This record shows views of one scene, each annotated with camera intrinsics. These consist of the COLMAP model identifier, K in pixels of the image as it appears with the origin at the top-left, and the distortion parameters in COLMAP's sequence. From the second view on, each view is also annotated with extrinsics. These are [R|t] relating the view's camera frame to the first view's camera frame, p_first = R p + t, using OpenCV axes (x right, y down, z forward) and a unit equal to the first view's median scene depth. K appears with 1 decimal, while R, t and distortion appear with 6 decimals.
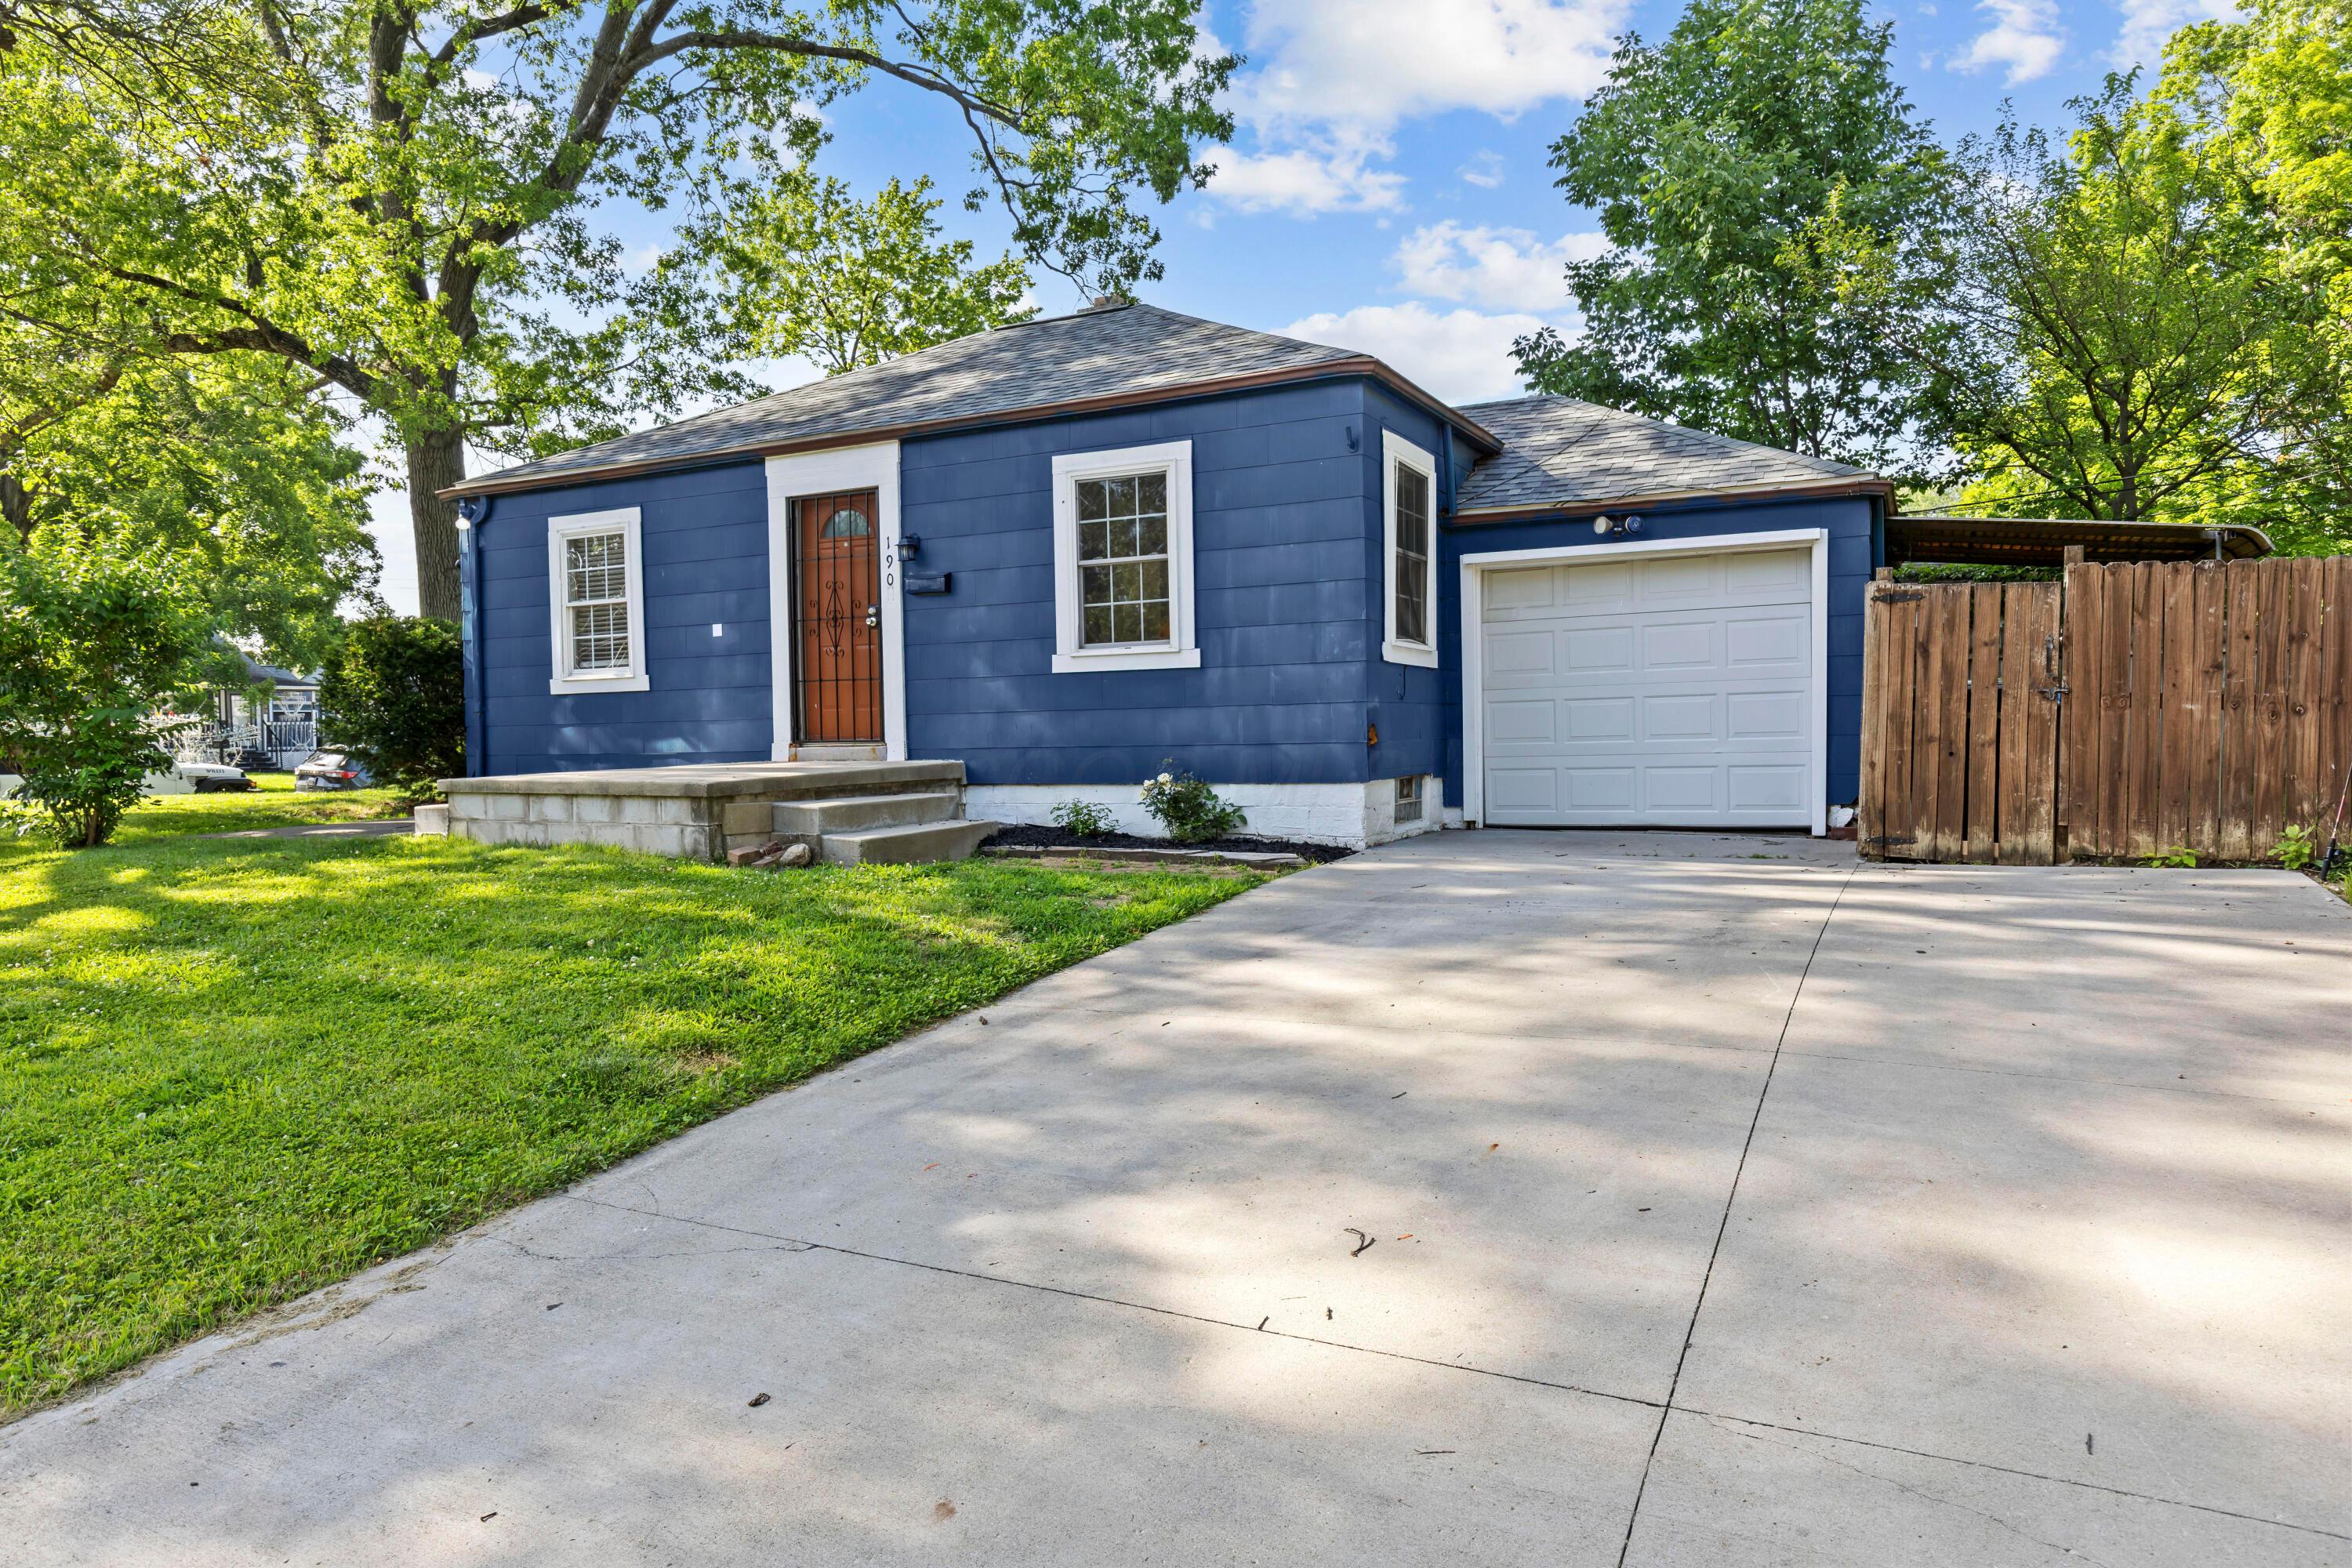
lens RADIAL K [[1450.8, 0, 1176.0], [0, 1450.8, 784.0], [0, 0, 1]] dist [0.003574, 0.000774]
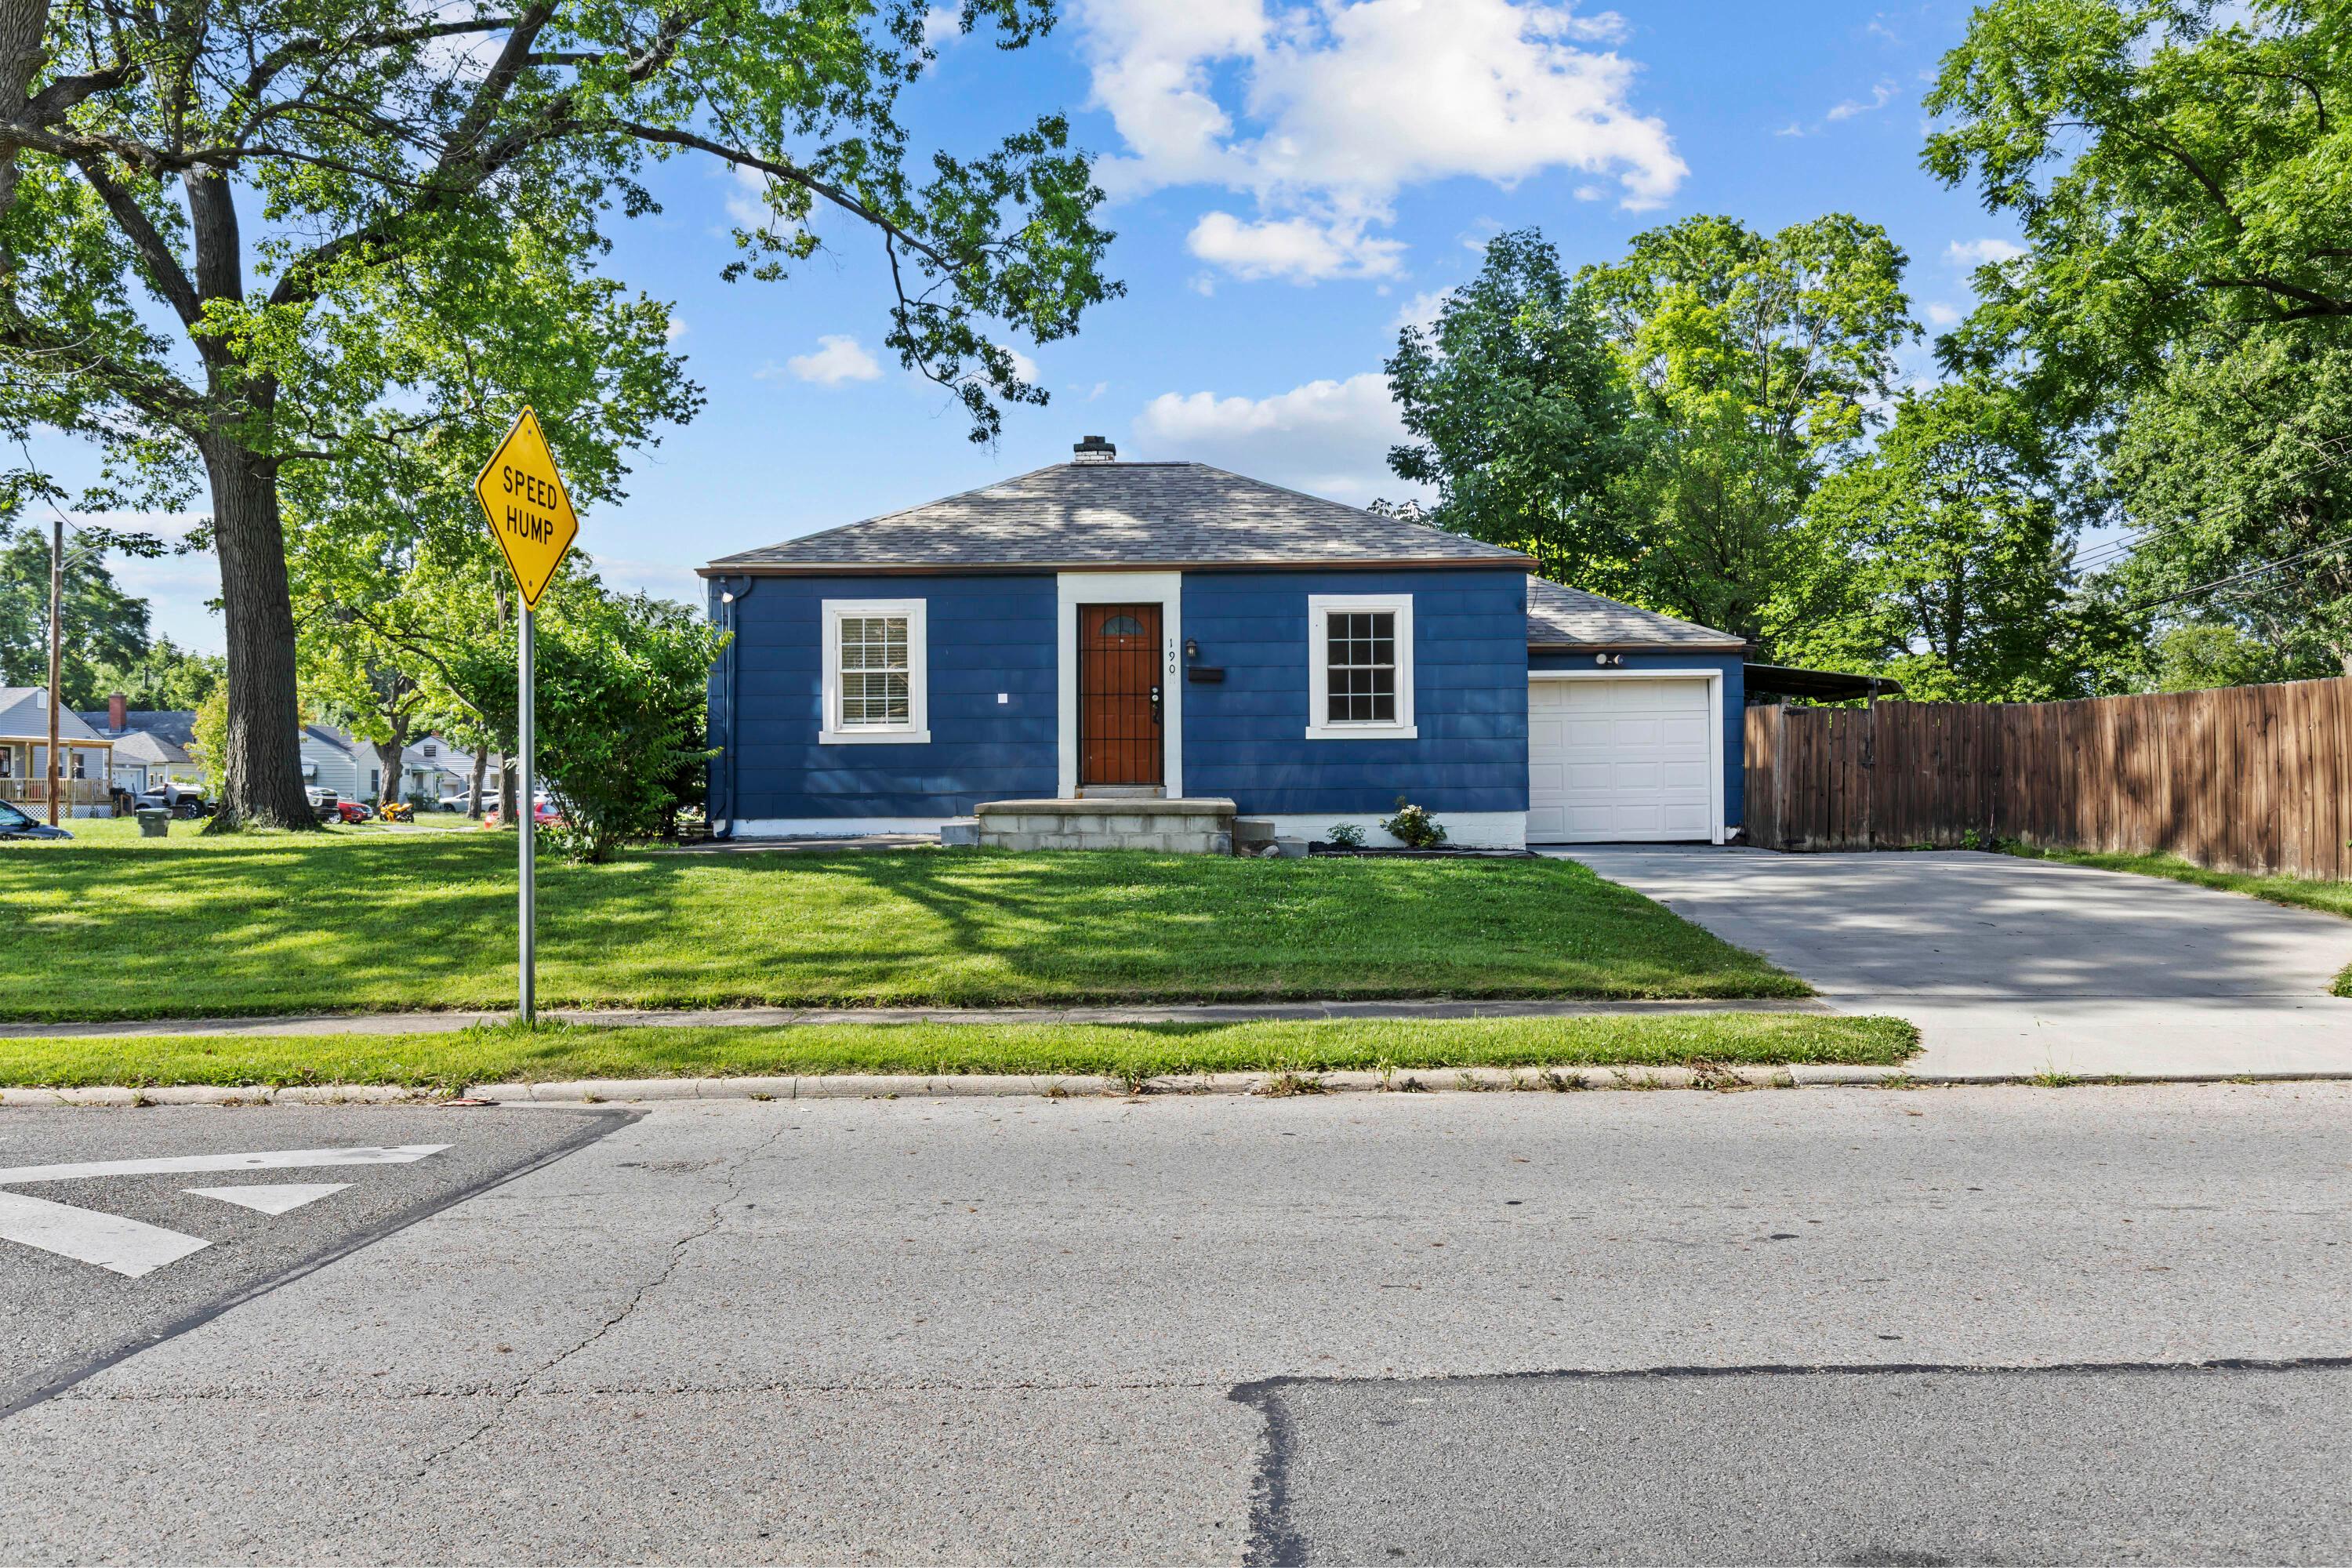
lens RADIAL K [[1648.5, 0, 1176.0], [0, 1648.5, 784.0], [0, 0, 1]] dist [-0.024821, 0.001355]
pose [[0.899248, 0.014117, 0.437212, -0.947382], [0.005781, 0.999008, -0.044148, 0.043866], [-0.437401, 0.042227, 0.898275, -0.462430]]
